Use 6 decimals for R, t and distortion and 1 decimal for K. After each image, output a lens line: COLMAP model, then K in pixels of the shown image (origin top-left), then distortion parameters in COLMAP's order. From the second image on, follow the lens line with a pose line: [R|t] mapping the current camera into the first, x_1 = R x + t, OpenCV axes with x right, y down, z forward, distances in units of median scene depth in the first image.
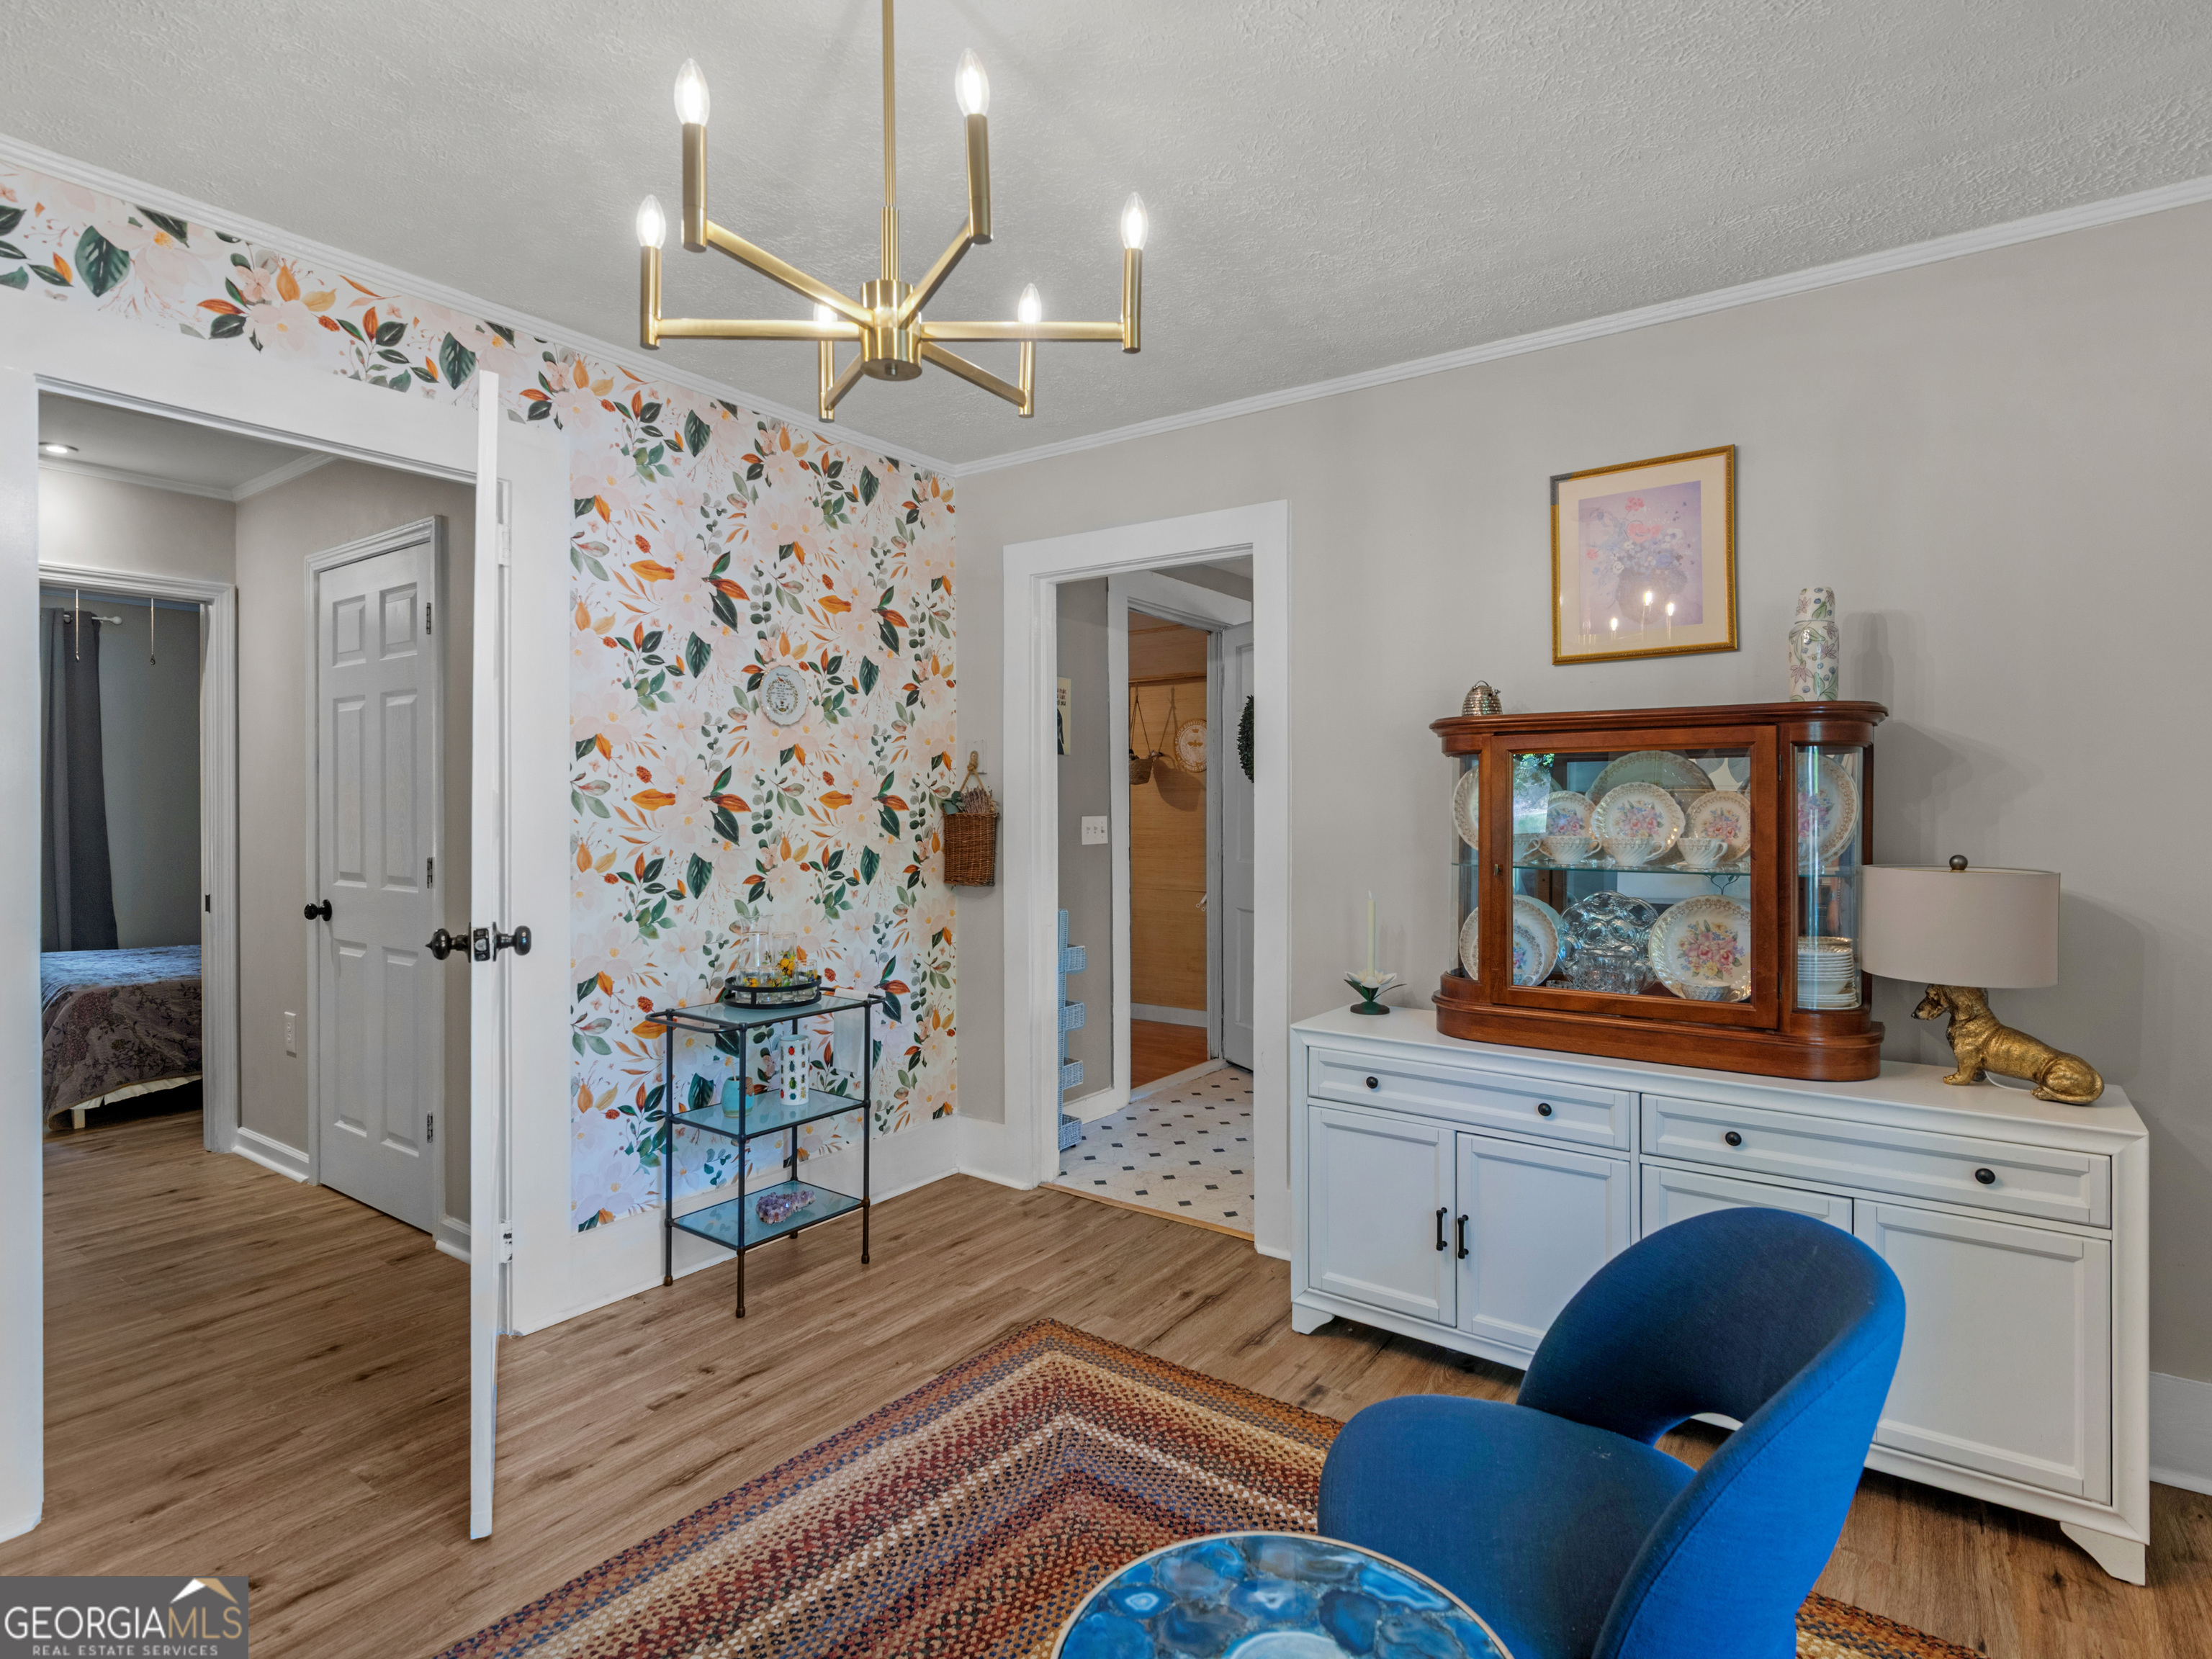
lens RADIAL K [[1138.1, 0, 1128.3], [0, 1138.1, 806.0], [0, 0, 1]] dist [-0.000306, 0.001865]
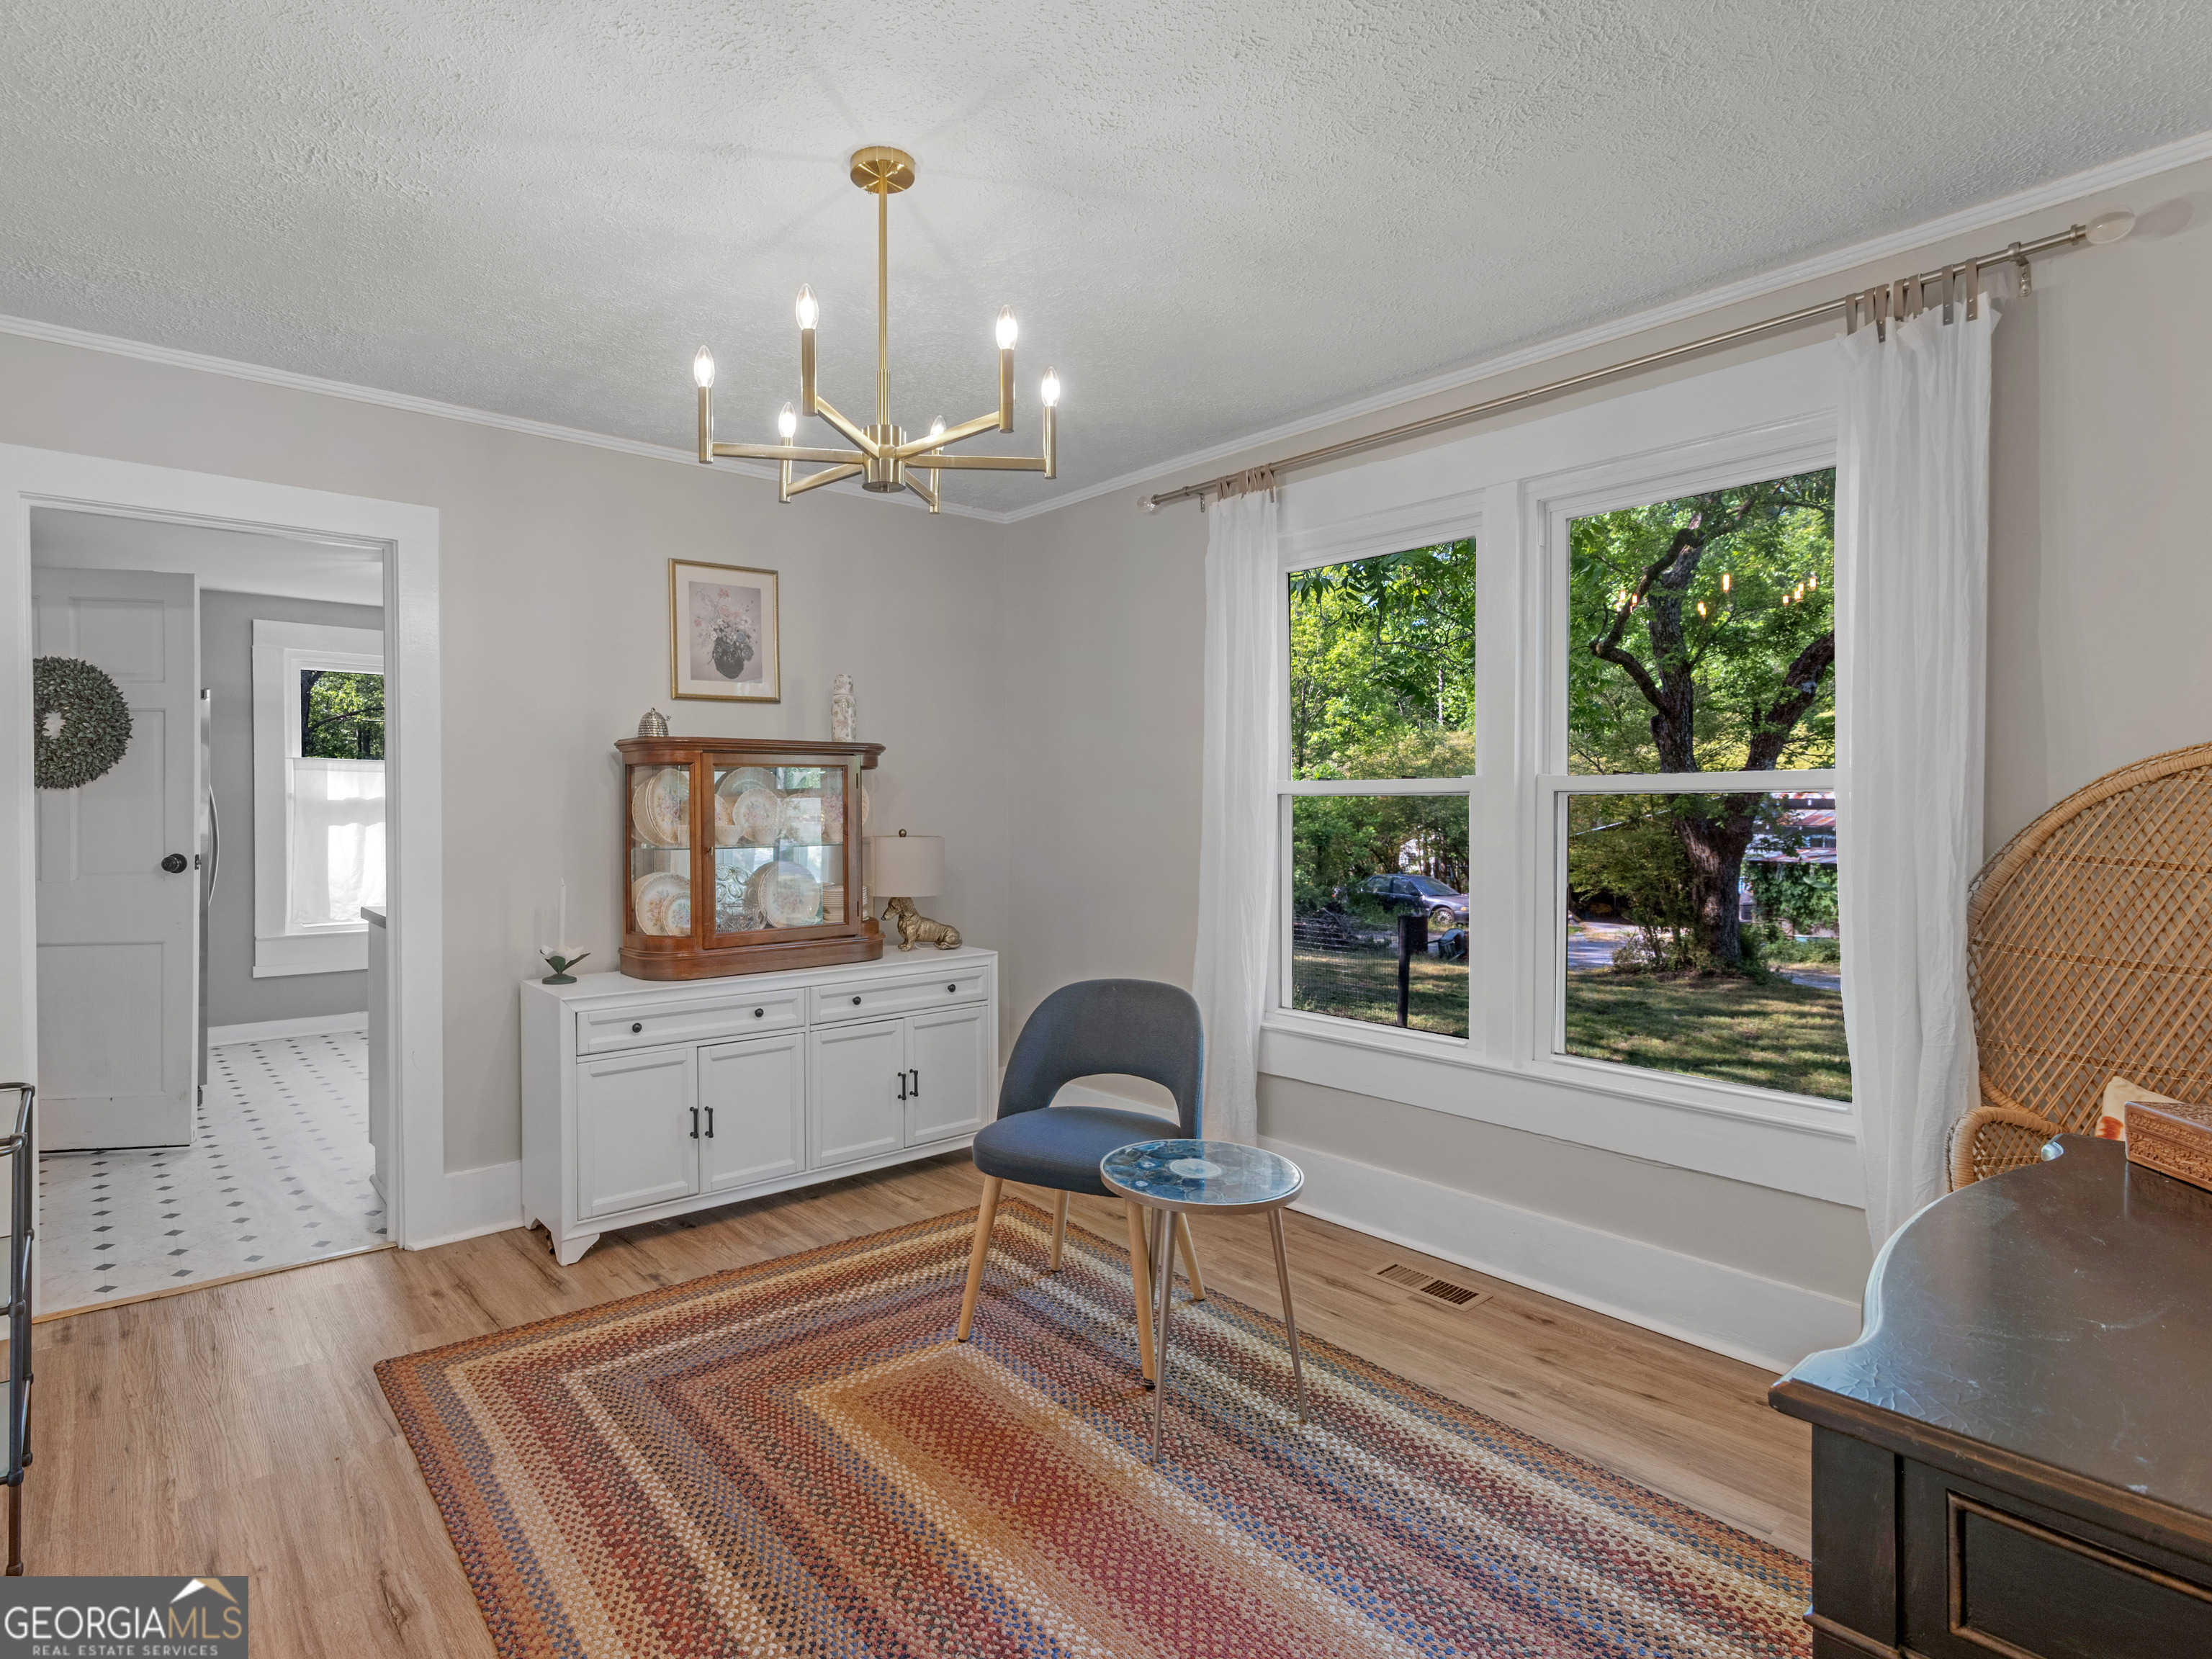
lens RADIAL K [[1138.1, 0, 982.5], [0, 1138.1, 801.9], [0, 0, 1]] dist [-0.000306, 0.001865]
pose [[0.290751, -0.003929, 0.956791, -0.880203], [0.004736, 0.999985, 0.002667, -0.005054], [-0.956787, 0.003756, 0.290765, 0.283647]]
